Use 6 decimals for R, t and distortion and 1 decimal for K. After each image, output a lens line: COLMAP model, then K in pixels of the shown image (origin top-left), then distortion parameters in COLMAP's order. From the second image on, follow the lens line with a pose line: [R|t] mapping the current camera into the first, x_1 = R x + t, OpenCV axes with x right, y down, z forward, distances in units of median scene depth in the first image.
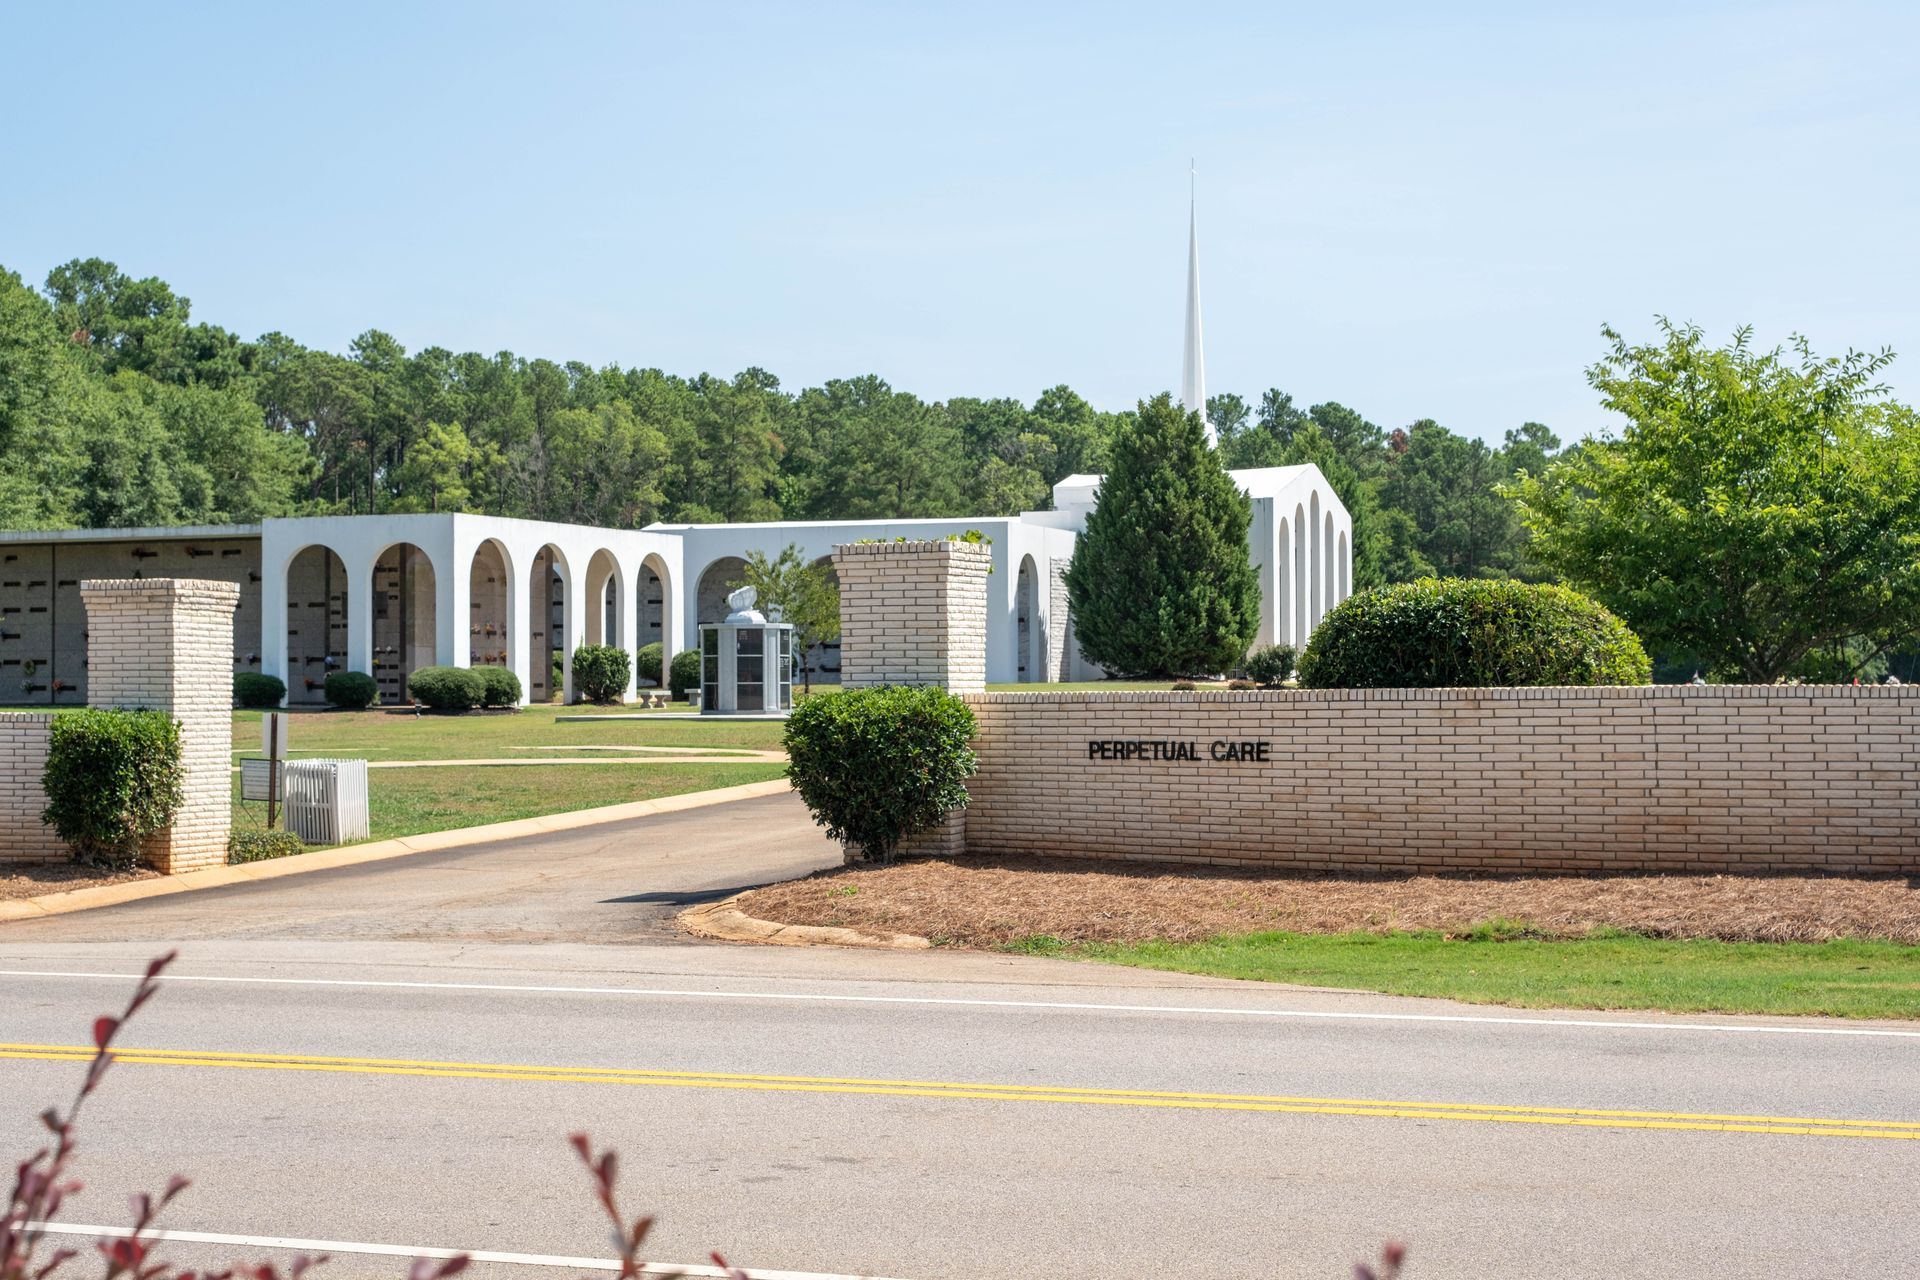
lens RADIAL K [[2824.6, 0, 985.5], [0, 2824.6, 686.6], [0, 0, 1]] dist [-0.017605, 0.000000]
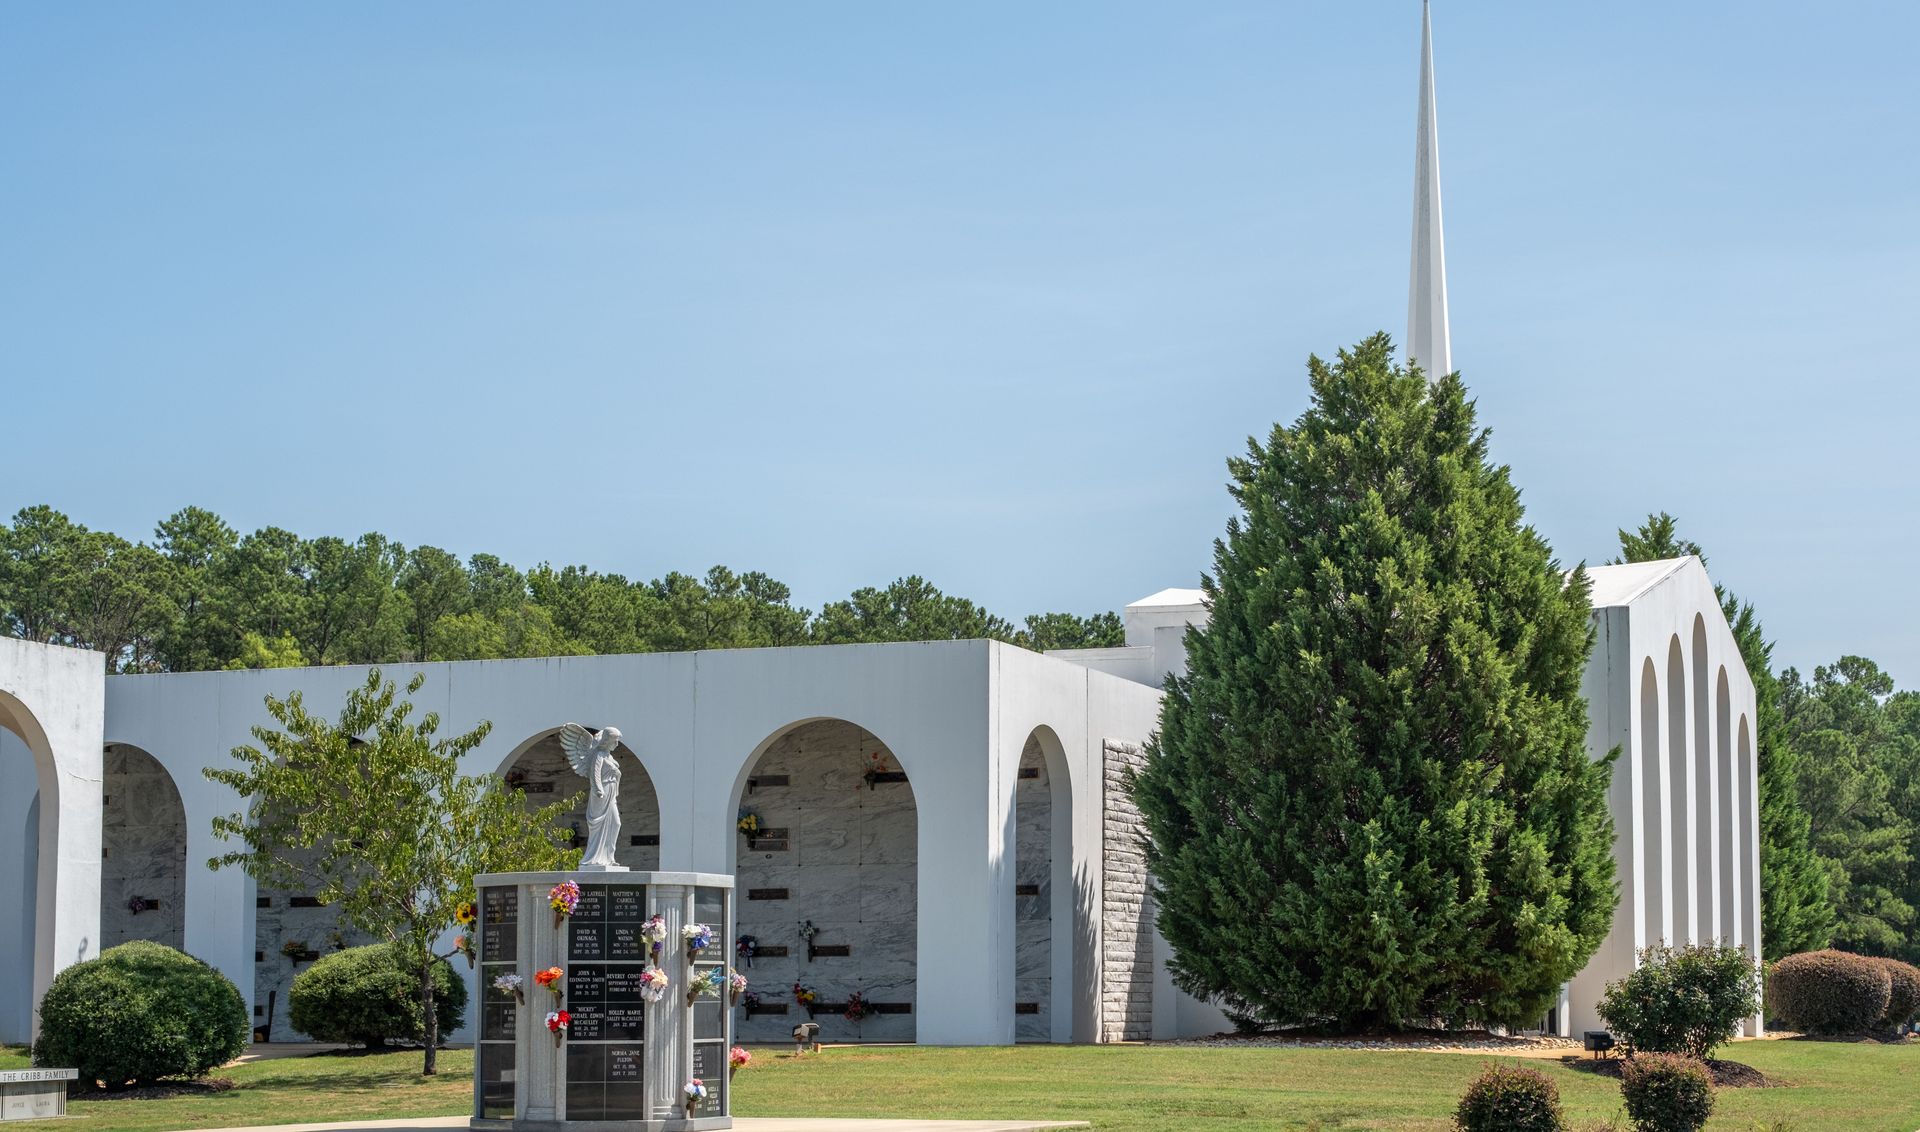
lens RADIAL K [[3259.7, 0, 1097.9], [0, 3259.7, 647.7], [0, 0, 1]] dist [0.005902, 0.000000]
pose [[0.999975, 0.002686, -0.006488, 0.026669], [-0.003408, 0.993483, -0.113930, -0.004606], [0.006139, 0.113949, 0.993468, 0.538781]]
